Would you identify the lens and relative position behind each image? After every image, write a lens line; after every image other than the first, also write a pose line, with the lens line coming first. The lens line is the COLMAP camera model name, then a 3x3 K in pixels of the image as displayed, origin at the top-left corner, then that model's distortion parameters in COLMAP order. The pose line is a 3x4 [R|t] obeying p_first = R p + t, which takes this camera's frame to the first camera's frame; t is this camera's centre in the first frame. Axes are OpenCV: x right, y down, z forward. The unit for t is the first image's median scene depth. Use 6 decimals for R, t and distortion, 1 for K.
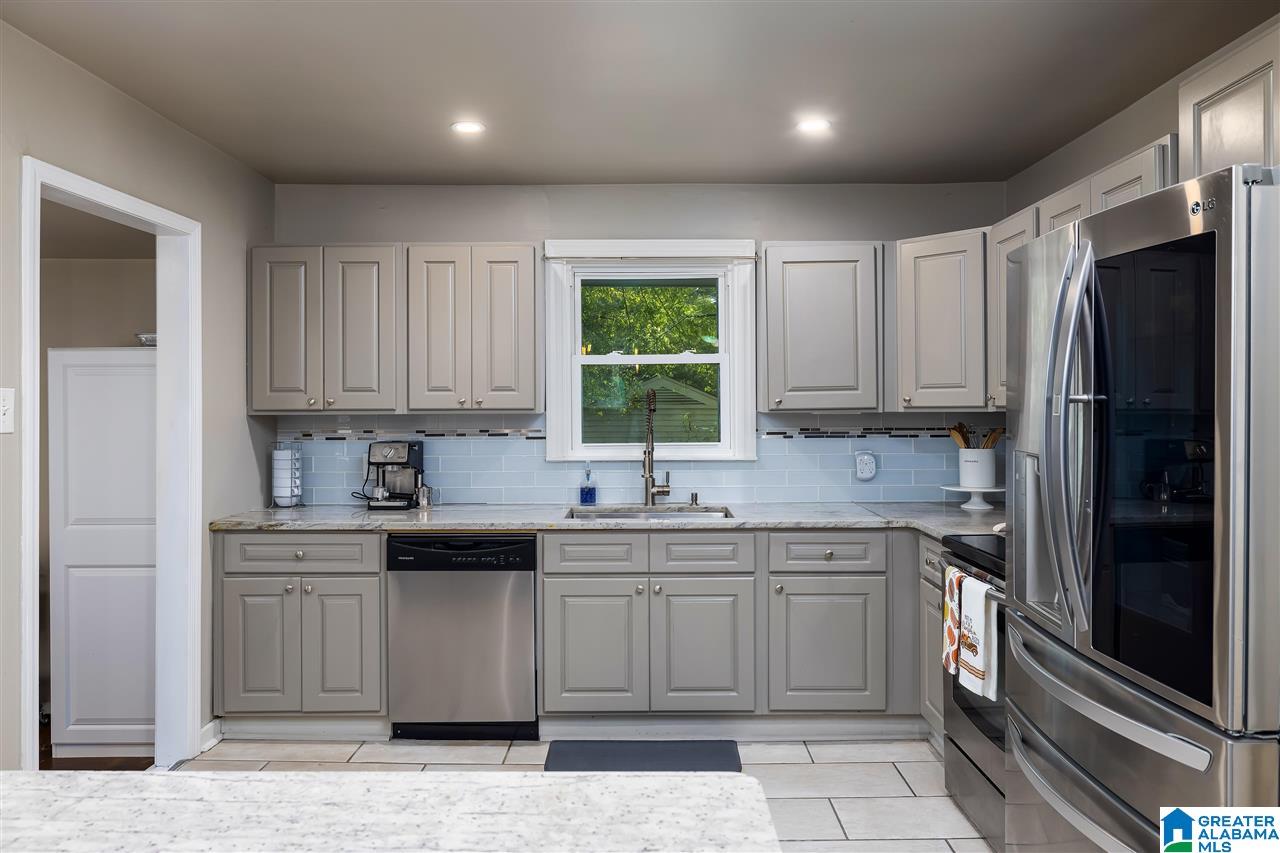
lens RADIAL K [[899.7, 0, 655.0], [0, 899.7, 401.4], [0, 0, 1]] dist [0.005259, -0.008411]
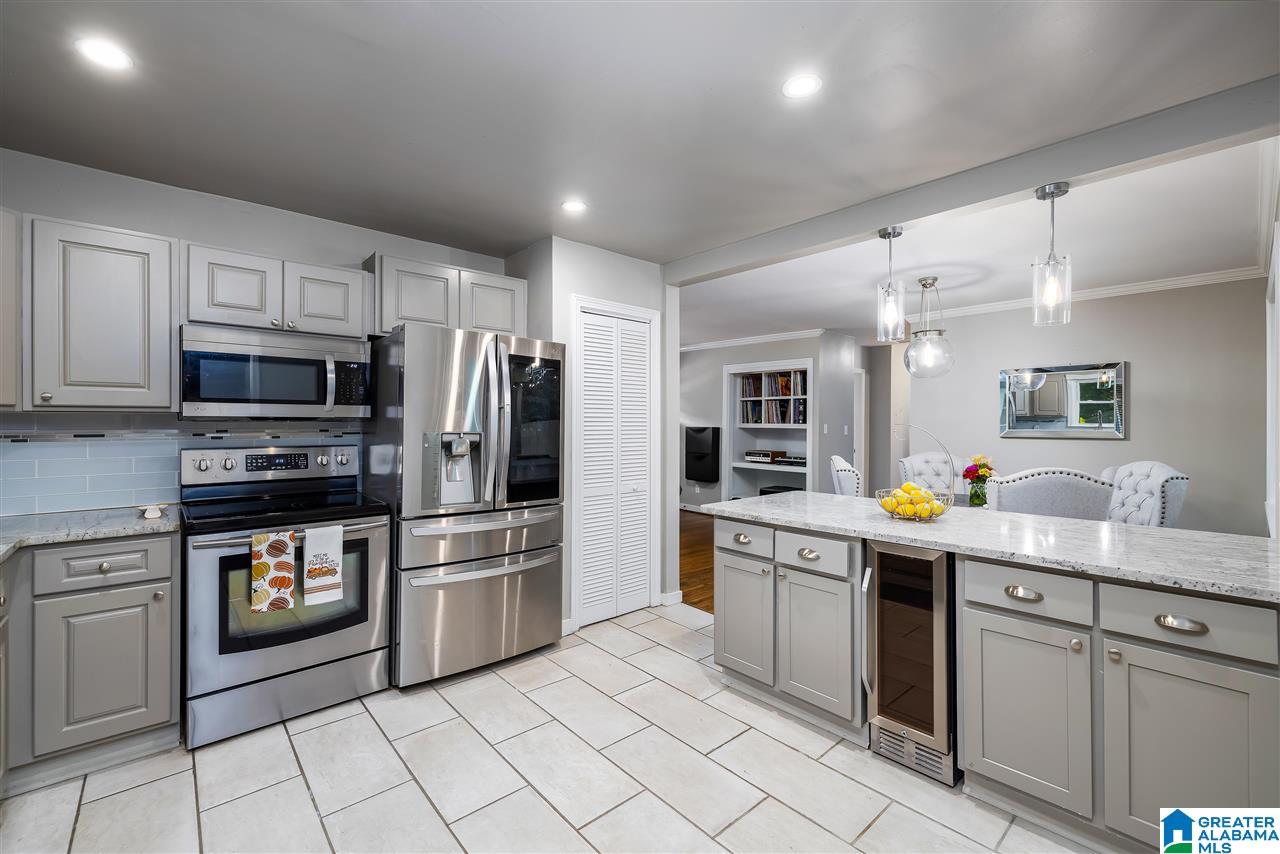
lens RADIAL K [[540.5, 0, 644.5], [0, 540.5, 424.1], [0, 0, 1]] dist [0.002674, 0.000864]
pose [[-0.665503, -0.002556, 0.746391, -0.469431], [-0.003403, 0.999994, 0.000391, 0.022253], [-0.746388, -0.002280, -0.665508, 0.876637]]
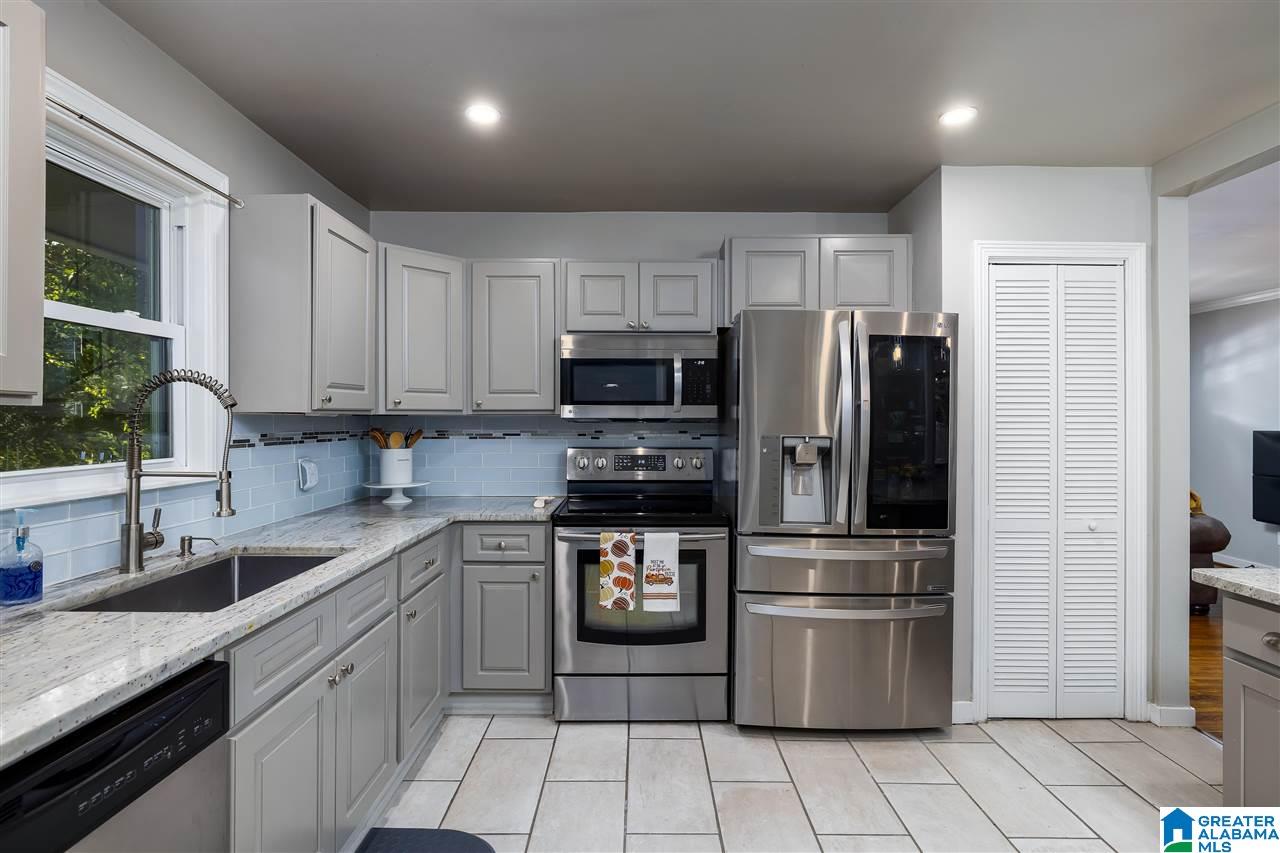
lens RADIAL K [[642.4, 0, 632.4], [0, 642.4, 424.4], [0, 0, 1]] dist [-0.003465, 0.001267]
pose [[-0.003411, -0.000895, 0.999994, -0.468447], [-0.004633, 0.999989, 0.000879, 0.022345], [-0.999983, -0.004630, -0.003415, 0.769040]]
